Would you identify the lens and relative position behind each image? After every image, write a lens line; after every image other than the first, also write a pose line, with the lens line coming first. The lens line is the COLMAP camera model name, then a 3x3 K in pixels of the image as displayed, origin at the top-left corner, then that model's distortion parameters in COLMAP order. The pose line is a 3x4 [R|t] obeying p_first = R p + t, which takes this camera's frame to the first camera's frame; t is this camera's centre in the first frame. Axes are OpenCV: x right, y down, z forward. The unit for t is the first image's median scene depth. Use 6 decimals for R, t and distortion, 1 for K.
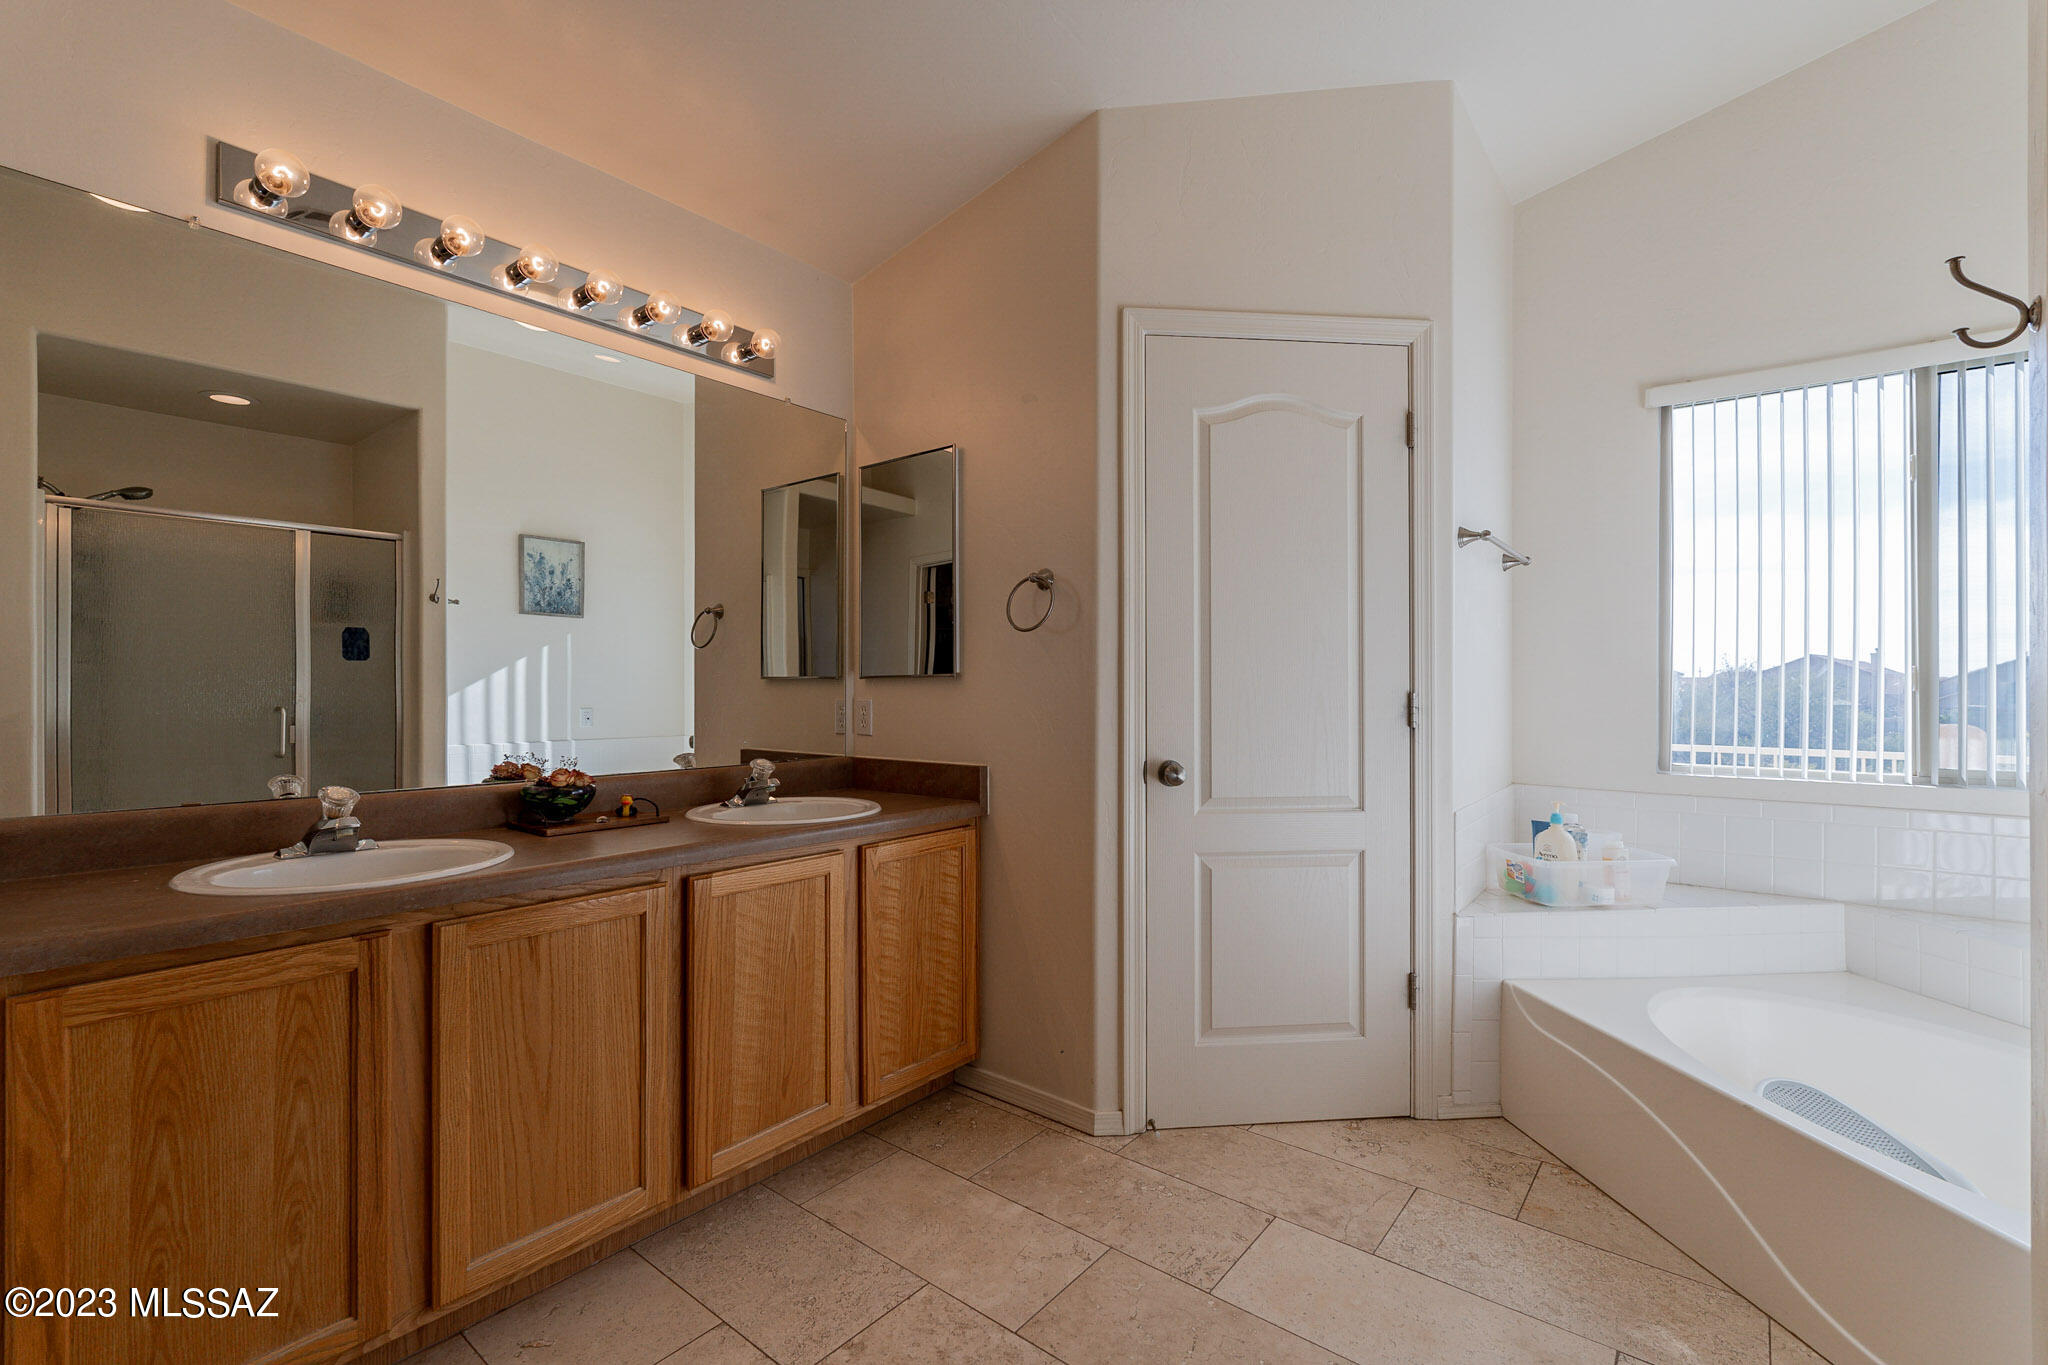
lens RADIAL K [[902.8, 0, 1011.4], [0, 902.8, 684.3], [0, 0, 1]] dist [-0.003749, 0.000294]
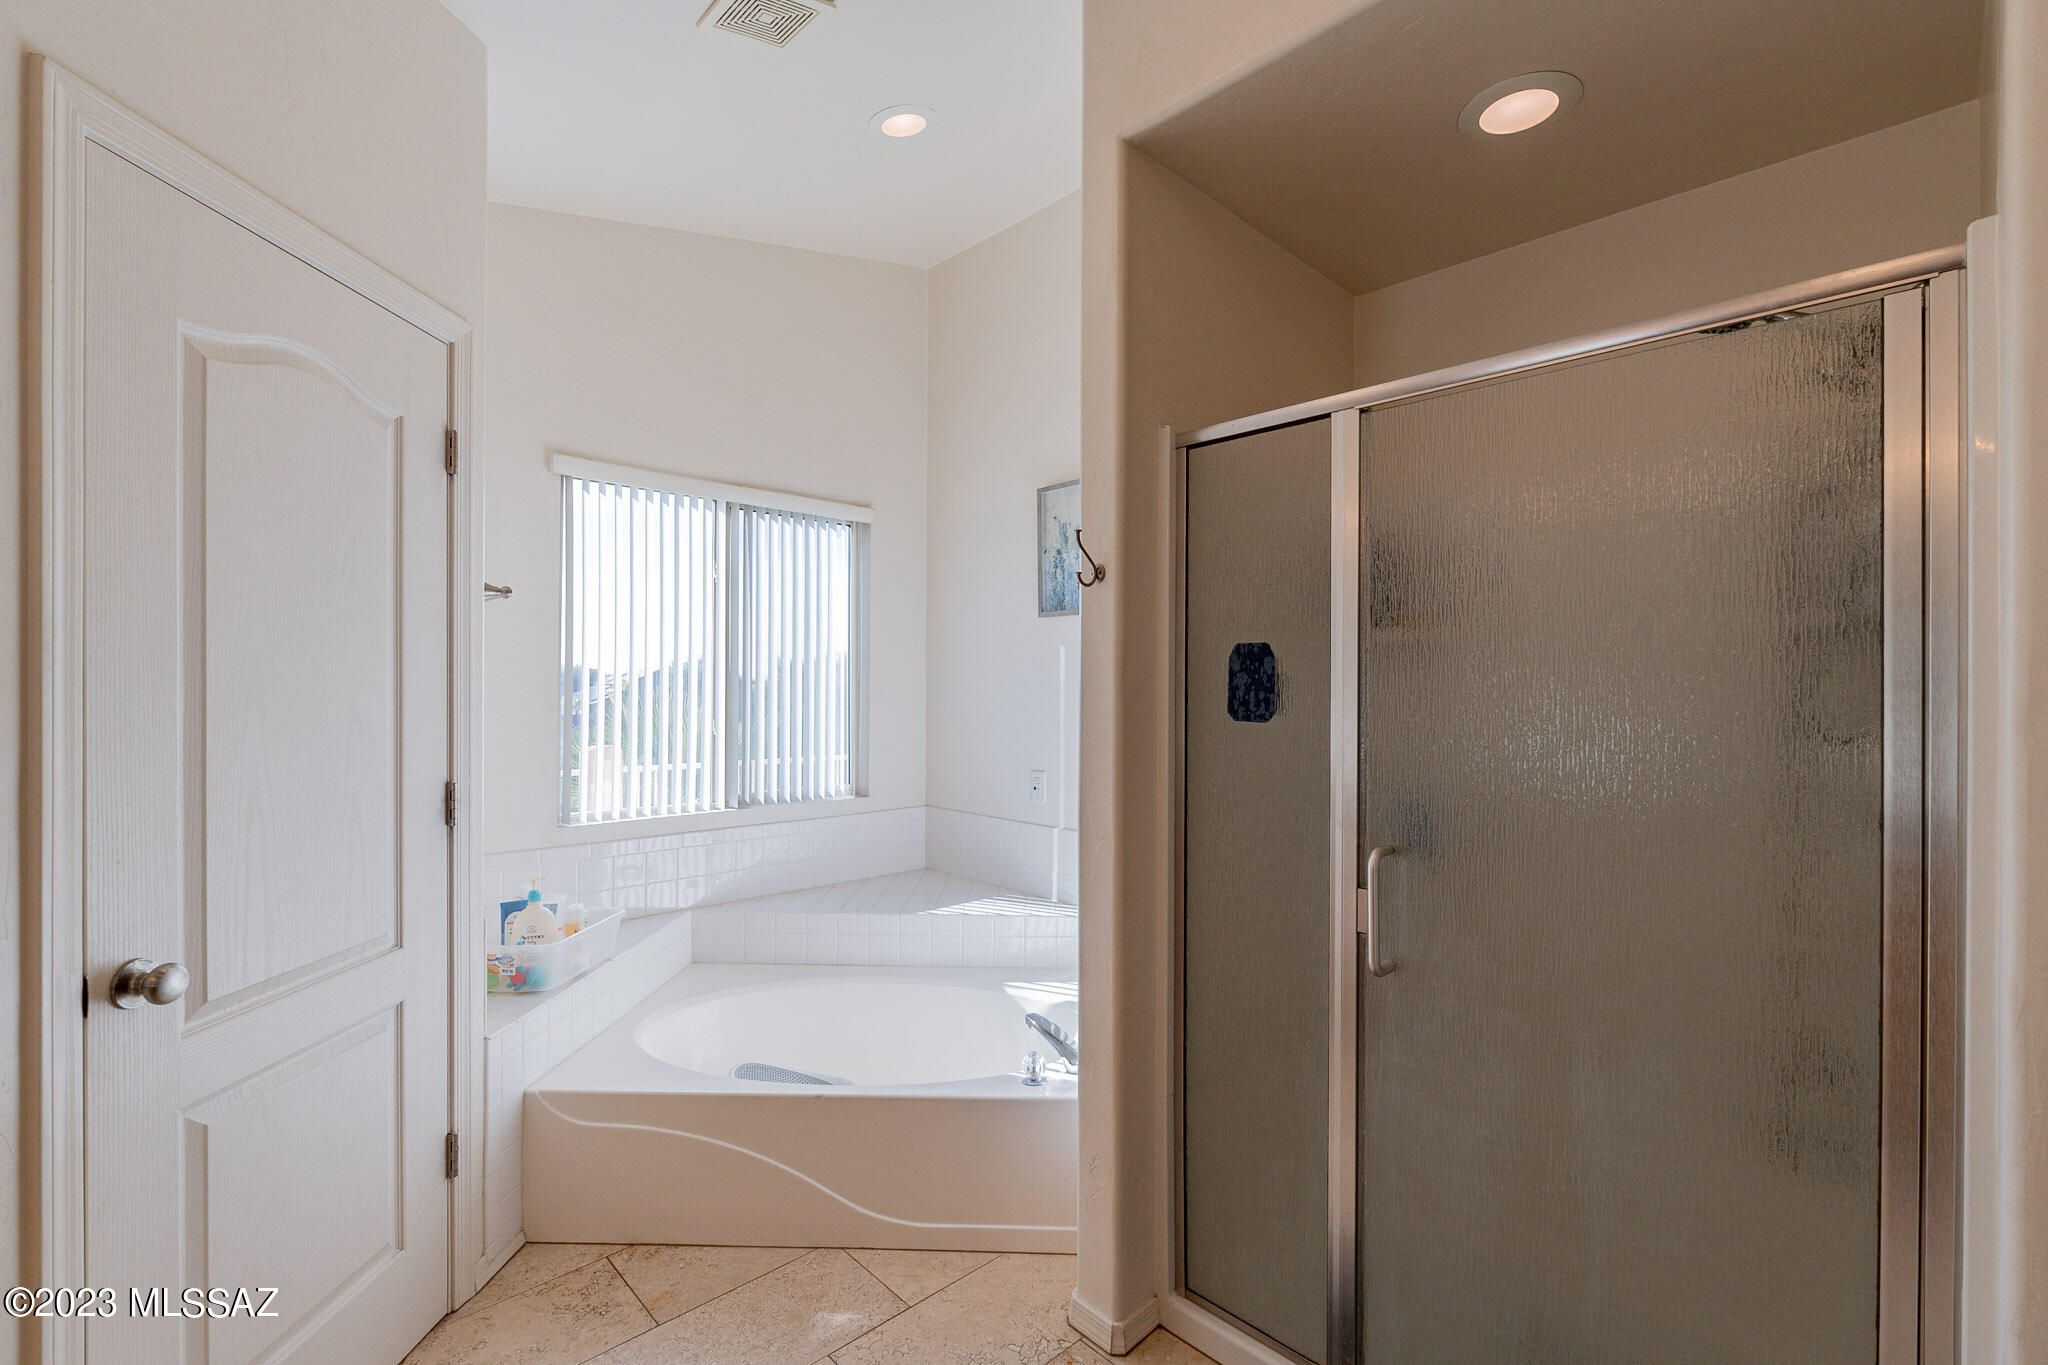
lens RADIAL K [[902.8, 0, 1010.2], [0, 902.8, 686.2], [0, 0, 1]] dist [-0.003749, 0.000294]
pose [[0.118204, -0.004450, 0.992979, -0.288994], [-0.002044, 0.999987, 0.004725, -0.080573], [-0.992987, -0.002588, 0.118193, 0.416369]]
